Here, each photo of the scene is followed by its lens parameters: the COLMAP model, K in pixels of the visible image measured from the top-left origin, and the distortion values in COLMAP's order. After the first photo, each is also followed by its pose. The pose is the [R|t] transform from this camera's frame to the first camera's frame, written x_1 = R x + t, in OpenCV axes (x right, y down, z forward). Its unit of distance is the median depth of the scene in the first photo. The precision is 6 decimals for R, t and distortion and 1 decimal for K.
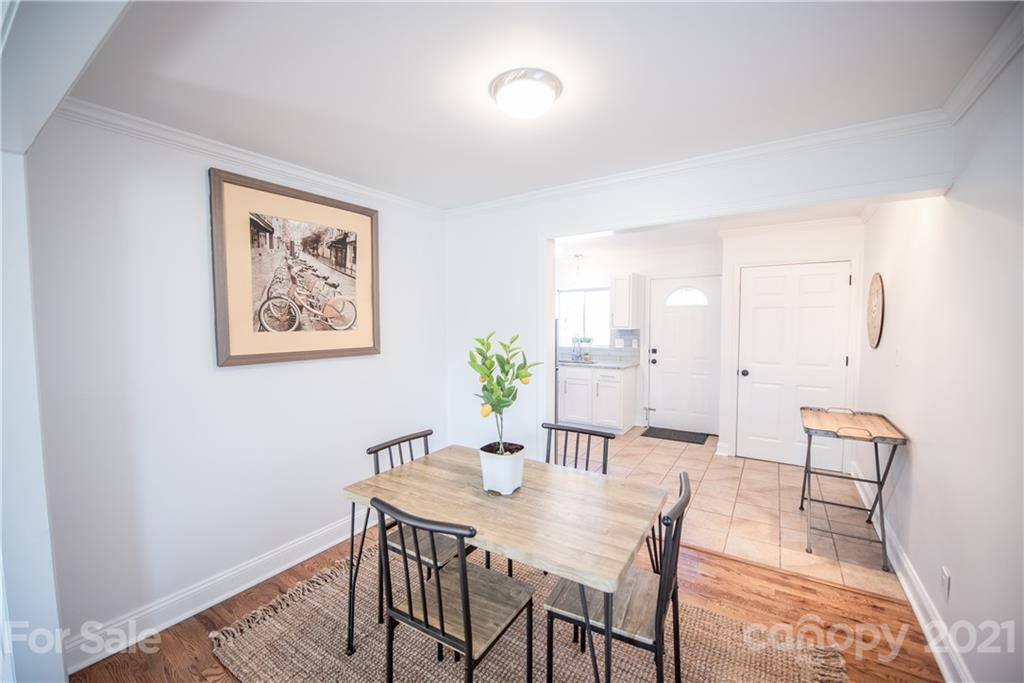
lens RADIAL K [[407.3, 0, 512.0], [0, 407.3, 341.5], [0, 0, 1]] dist [-0.000567, -0.000088]
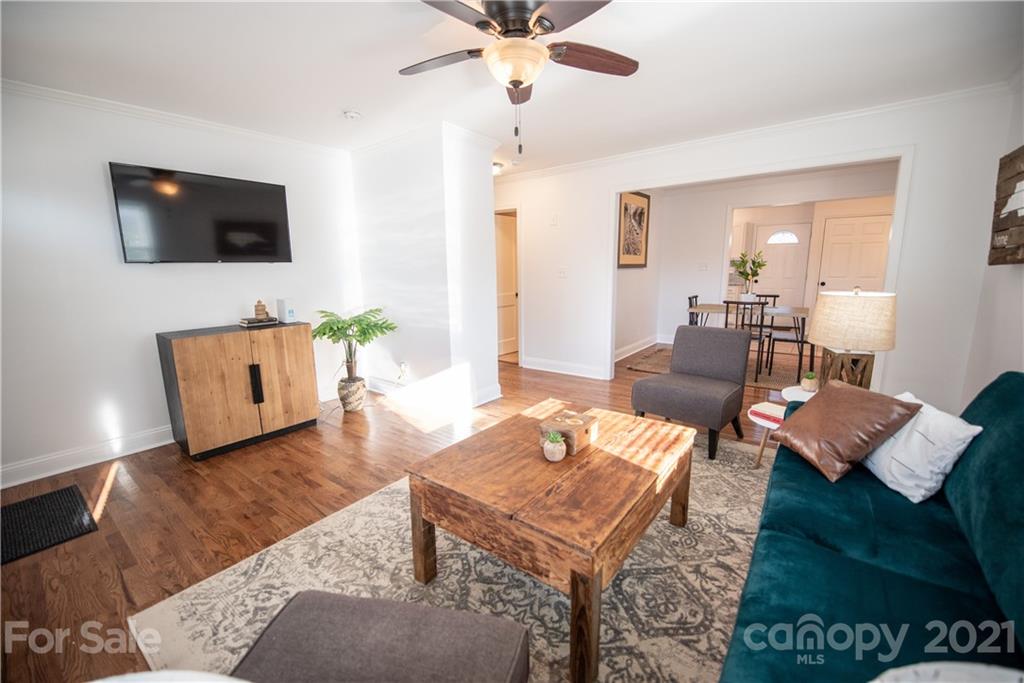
lens RADIAL K [[407.3, 0, 512.0], [0, 407.3, 341.5], [0, 0, 1]] dist [-0.000567, -0.000088]
pose [[0.997832, 0.006953, -0.065446, -0.468078], [0.001888, 0.990971, 0.134065, 0.066740], [0.065787, -0.133898, 0.988809, -0.611460]]
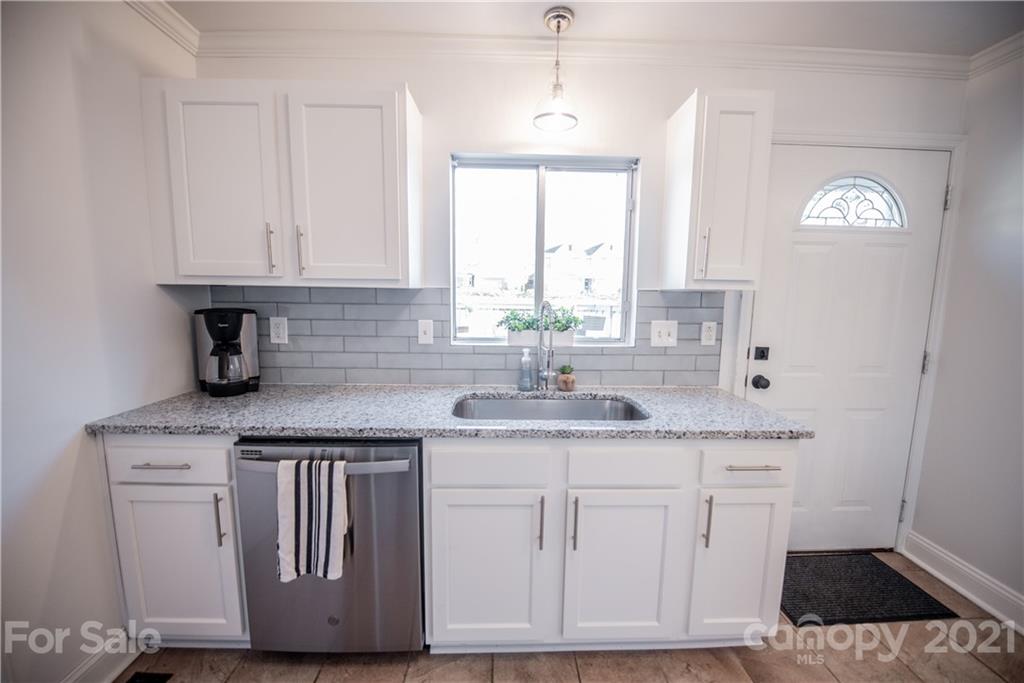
lens RADIAL K [[407.3, 0, 512.0], [0, 407.3, 341.5], [0, 0, 1]] dist [-0.000567, -0.000088]
pose [[0.817327, -0.058020, 0.573246, -0.035292], [0.010392, 0.996240, 0.086016, -0.019863], [-0.576081, -0.064345, 0.814856, 0.830936]]
